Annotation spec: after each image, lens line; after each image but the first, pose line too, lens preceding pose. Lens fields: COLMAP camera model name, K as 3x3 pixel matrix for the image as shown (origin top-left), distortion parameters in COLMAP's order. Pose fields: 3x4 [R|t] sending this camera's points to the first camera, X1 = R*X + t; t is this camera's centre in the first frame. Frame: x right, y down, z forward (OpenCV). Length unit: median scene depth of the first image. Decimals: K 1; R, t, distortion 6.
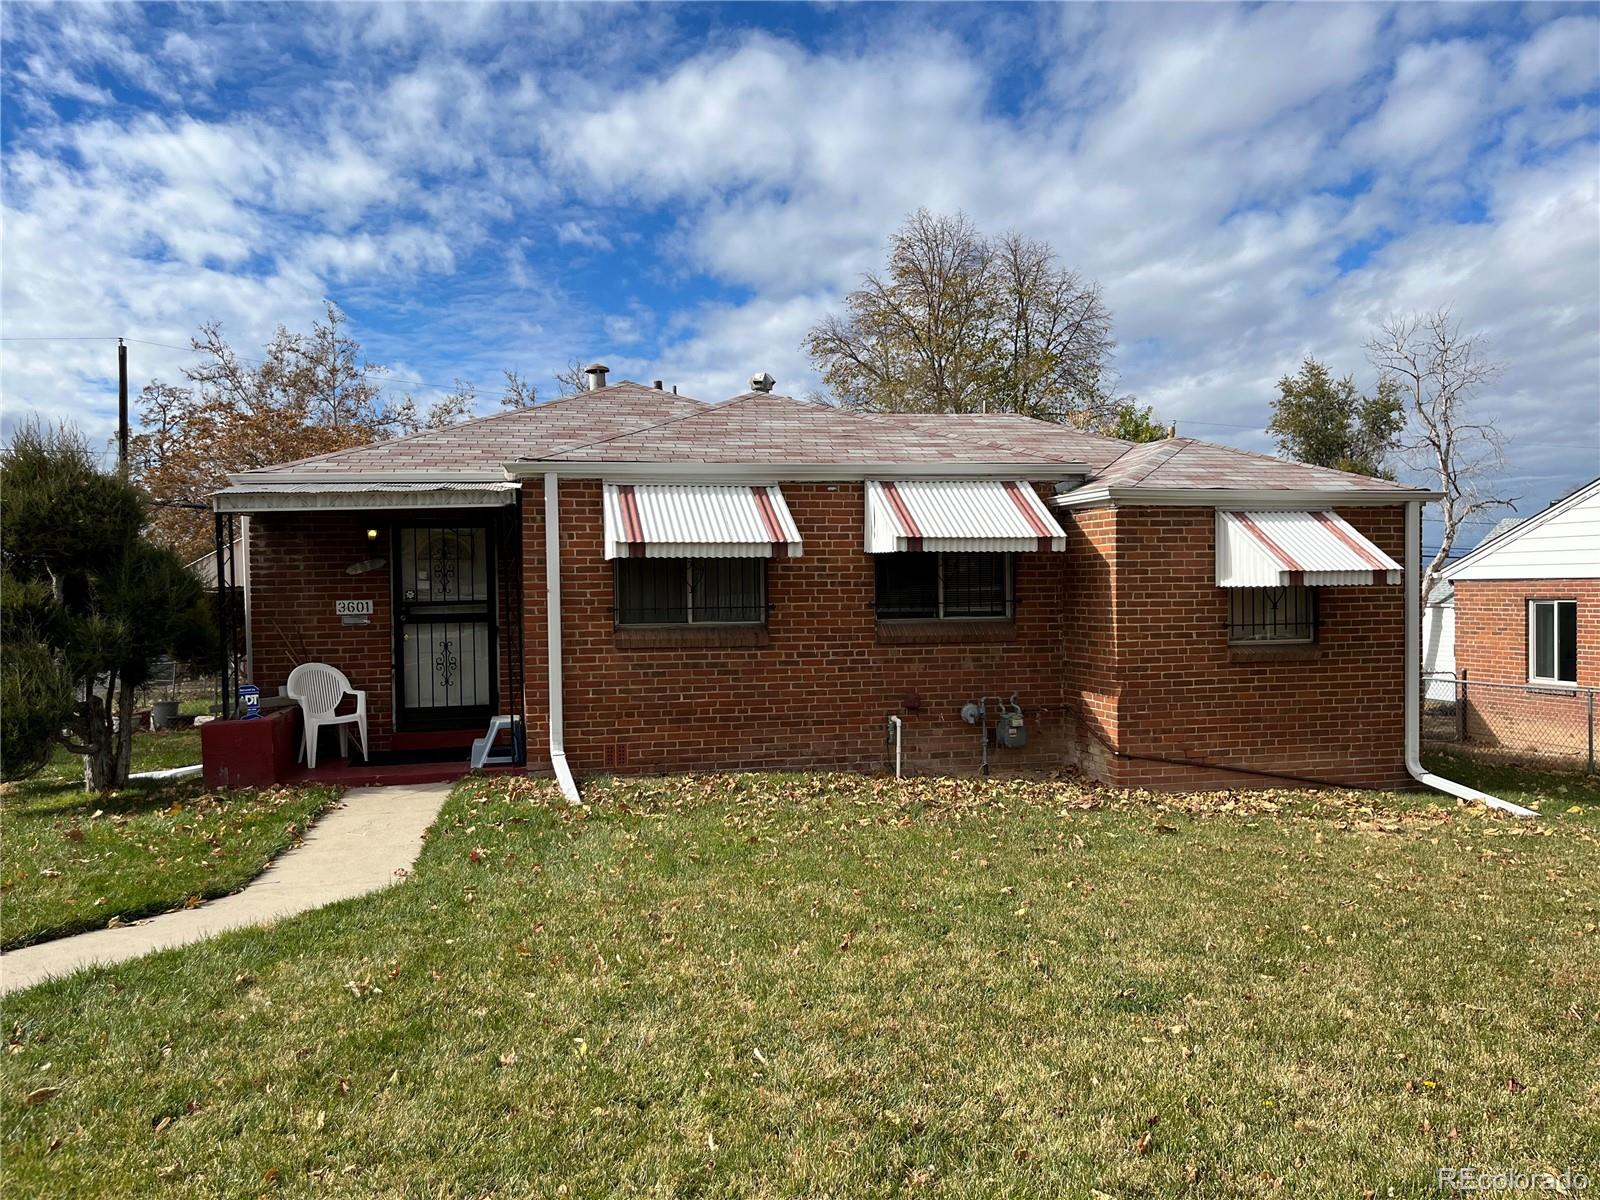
lens RADIAL K [[1210.8, 0, 800.0], [0, 1210.8, 600.0], [0, 0, 1]] dist [0.044590, -0.003305]
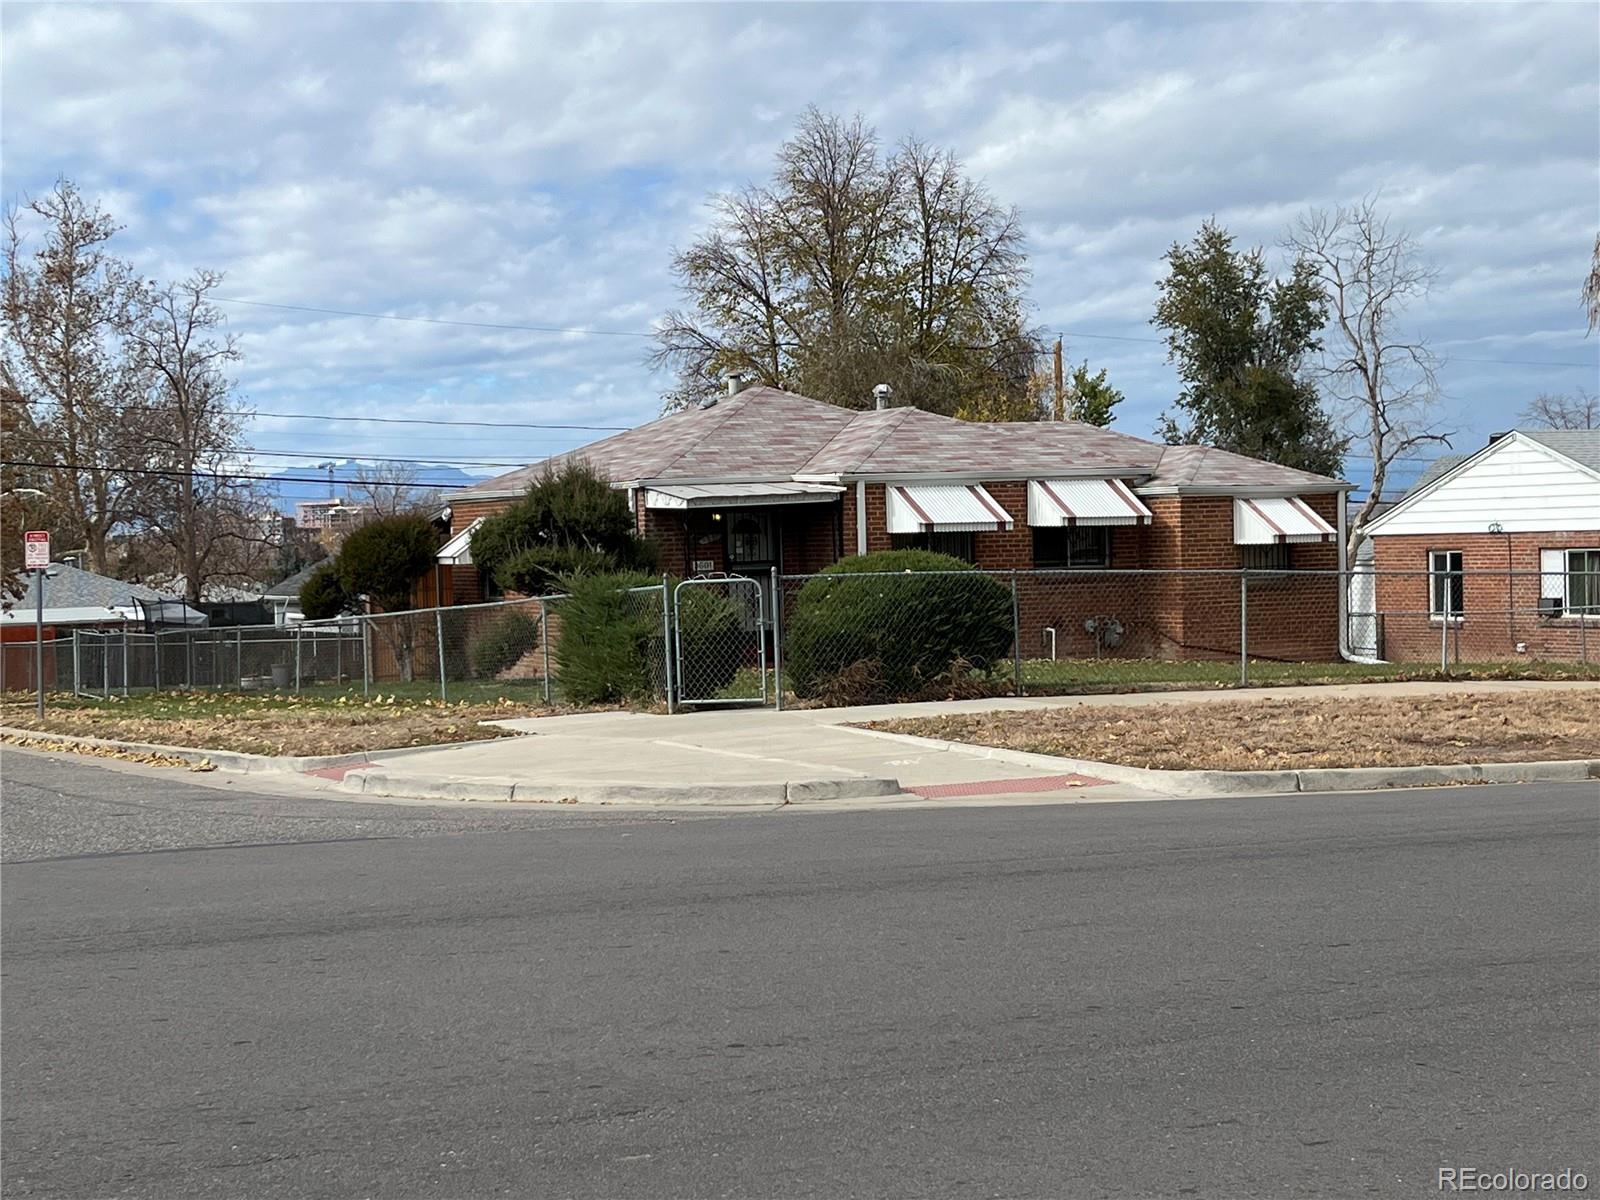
lens RADIAL K [[2615.8, 0, 800.0], [0, 2615.8, 600.0], [0, 0, 1]] dist [0.233939, -1.362844]
pose [[0.965558, -0.018808, 0.259506, -1.137204], [0.016495, 0.999802, 0.011087, 0.015230], [-0.259663, -0.006425, 0.965678, -2.258627]]
